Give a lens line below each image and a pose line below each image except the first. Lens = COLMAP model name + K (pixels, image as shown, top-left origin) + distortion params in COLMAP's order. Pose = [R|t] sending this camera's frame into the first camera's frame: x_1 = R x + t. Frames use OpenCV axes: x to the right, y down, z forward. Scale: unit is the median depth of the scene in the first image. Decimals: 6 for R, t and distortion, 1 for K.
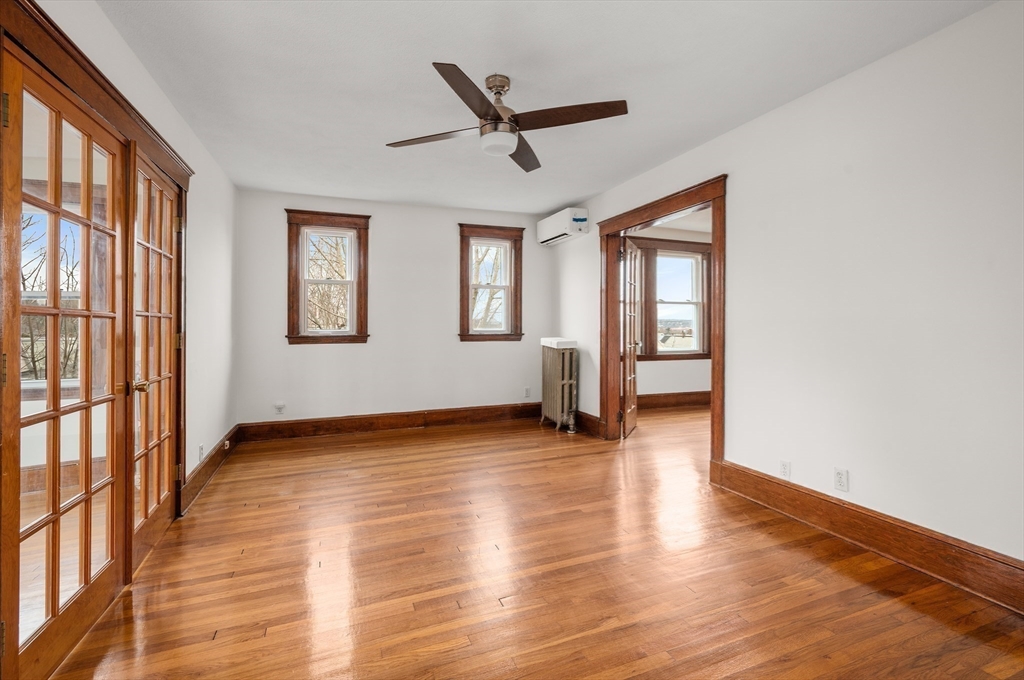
lens RADIAL K [[459.5, 0, 530.7], [0, 459.5, 317.5], [0, 0, 1]] dist [0.005347, -0.000288]
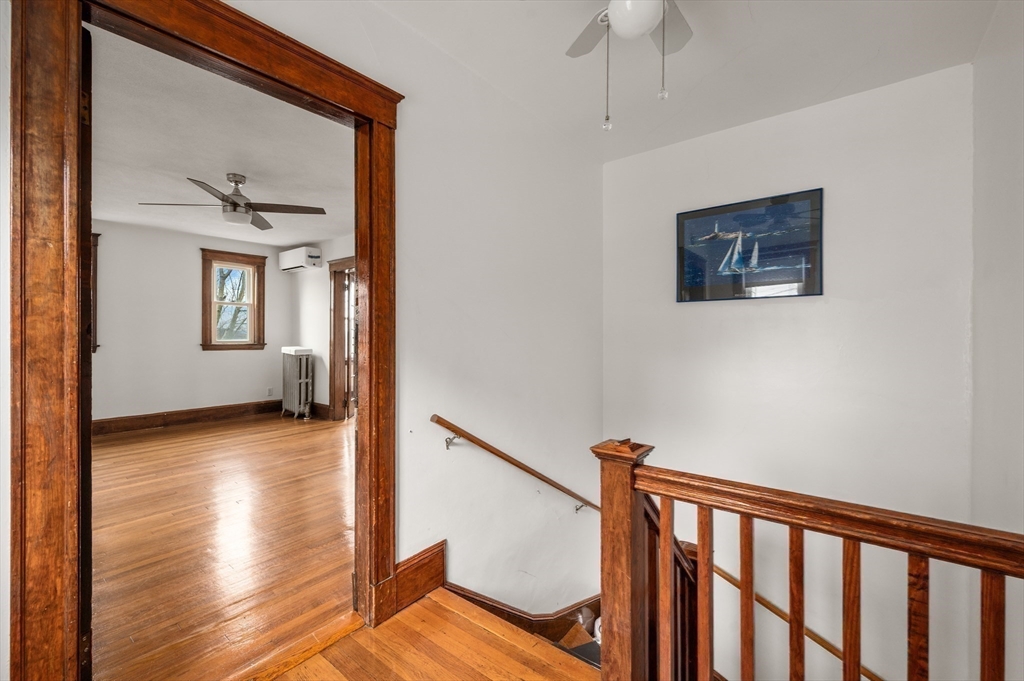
lens RADIAL K [[426.1, 0, 514.6], [0, 426.1, 339.0], [0, 0, 1]] dist [-0.002700, -0.000152]
pose [[0.882627, 0.001793, 0.470071, 0.040172], [-0.011834, 0.999761, 0.018407, -0.006926], [-0.469925, -0.021809, 0.882437, -0.345992]]
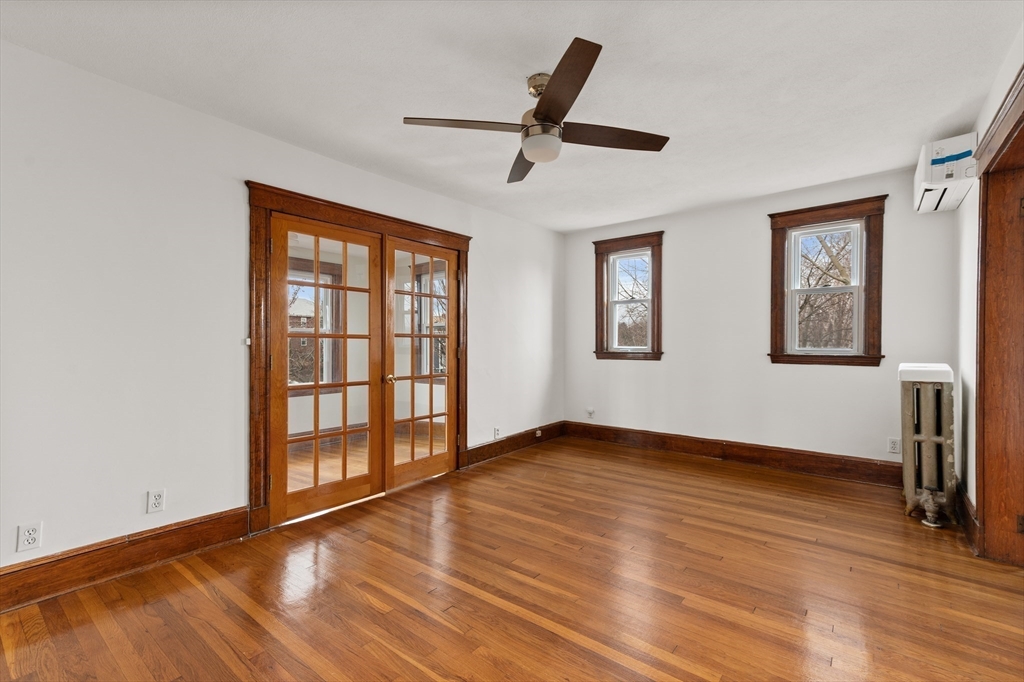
lens RADIAL K [[459.5, 0, 517.3], [0, 459.5, 341.1], [0, 0, 1]] dist [0.005347, -0.000288]
pose [[0.478511, -0.001550, -0.878080, 0.356589], [0.011005, 0.999930, 0.004232, 0.005943], [0.878013, -0.011688, 0.478495, 0.251450]]
